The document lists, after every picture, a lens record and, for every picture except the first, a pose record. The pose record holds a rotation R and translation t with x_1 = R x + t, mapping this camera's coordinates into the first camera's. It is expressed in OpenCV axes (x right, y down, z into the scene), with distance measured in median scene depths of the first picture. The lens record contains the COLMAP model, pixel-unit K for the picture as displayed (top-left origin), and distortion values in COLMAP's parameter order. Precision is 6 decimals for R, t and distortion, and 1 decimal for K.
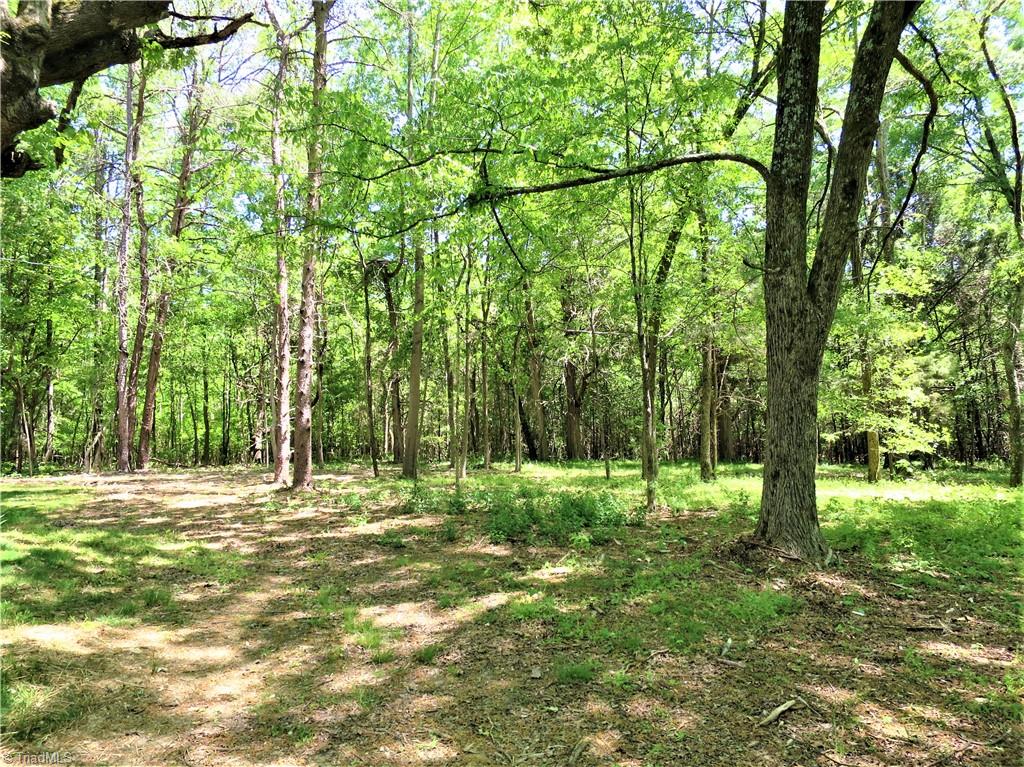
lens RADIAL K [[741.1, 0, 512.0], [0, 741.1, 383.5], [0, 0, 1]] dist [-0.042236, 0.007333]
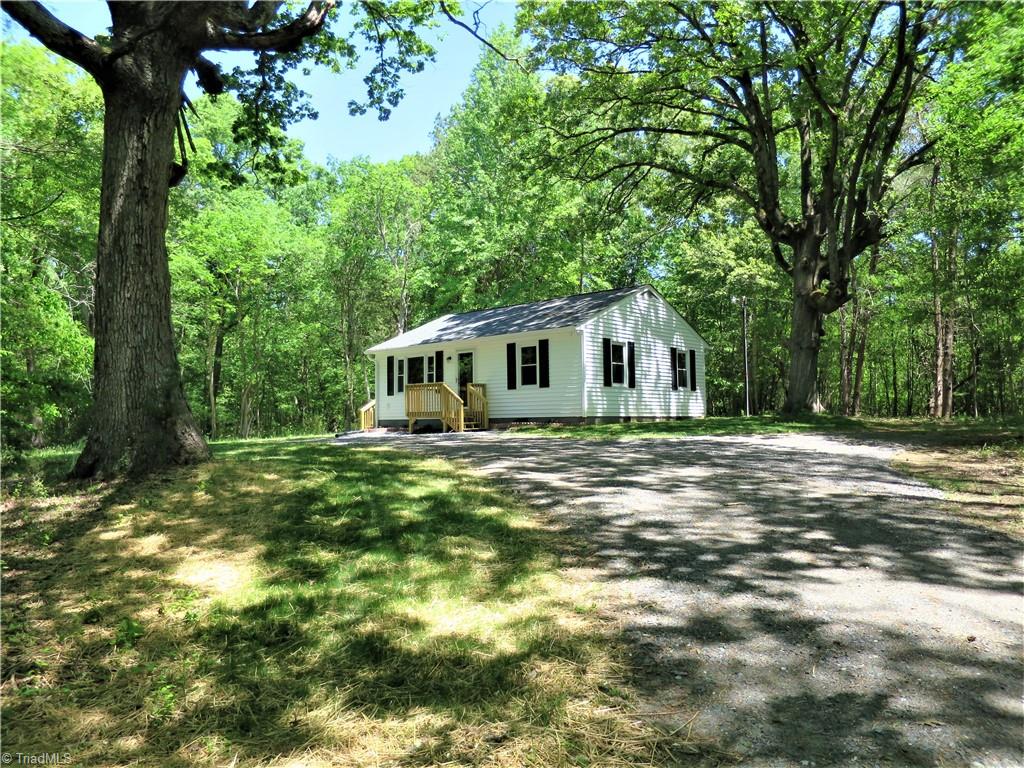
lens RADIAL K [[741.1, 0, 512.0], [0, 741.1, 384.0], [0, 0, 1]] dist [-0.042236, 0.007333]
pose [[0.640856, 0.000880, -0.767661, 0.259974], [0.027690, 0.999322, 0.024261, -0.015471], [0.767162, -0.036804, 0.640397, -0.624963]]
